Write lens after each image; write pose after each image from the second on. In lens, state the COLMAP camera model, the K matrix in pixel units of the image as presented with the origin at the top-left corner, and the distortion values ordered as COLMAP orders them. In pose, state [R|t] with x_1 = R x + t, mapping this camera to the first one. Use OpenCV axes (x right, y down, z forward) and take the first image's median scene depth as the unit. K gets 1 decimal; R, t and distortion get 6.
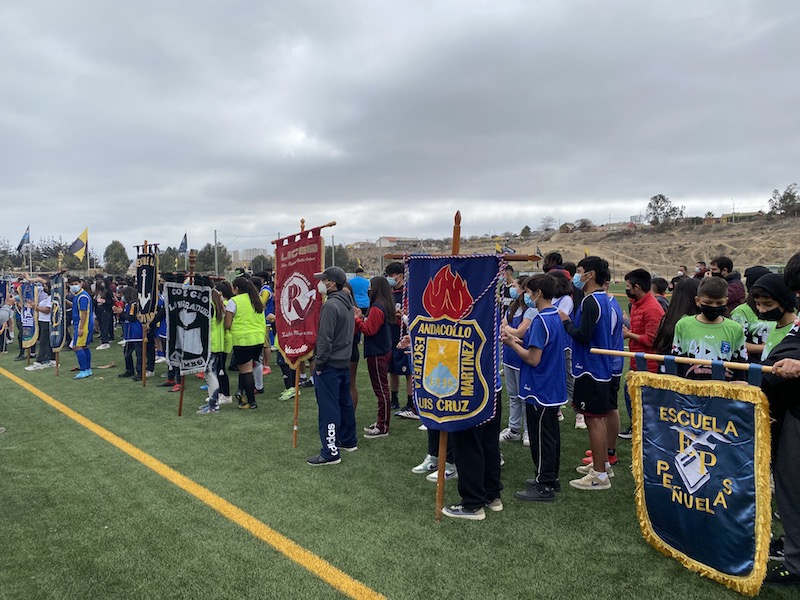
lens RADIAL K [[595.0, 0, 400.0], [0, 595.0, 300.0], [0, 0, 1]] dist [0.003313, 0.004604]
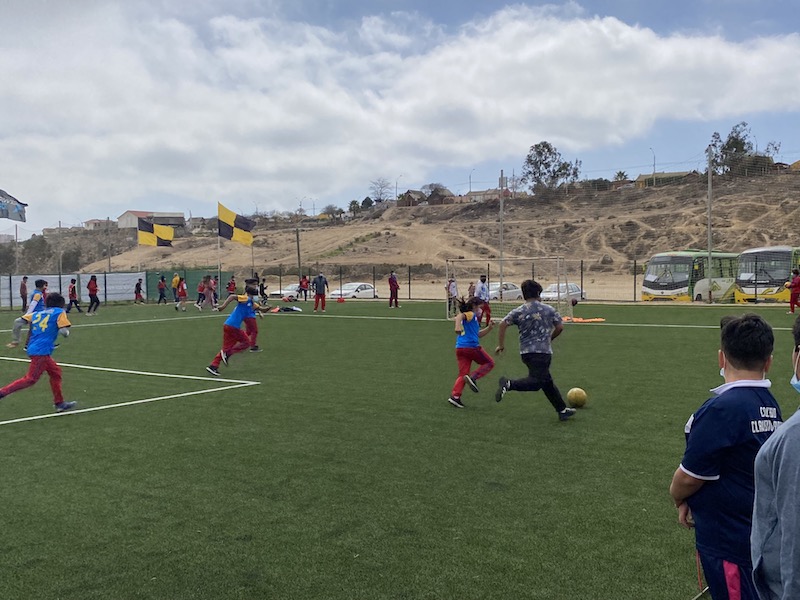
lens RADIAL K [[835.1, 0, 400.0], [0, 835.1, 300.0], [0, 0, 1]] dist [0.215014, -0.499137]
pose [[0.980381, -0.013433, 0.196652, 0.119480], [0.015154, 0.999859, -0.007245, -0.010398], [-0.196527, 0.010083, 0.980447, 0.178840]]
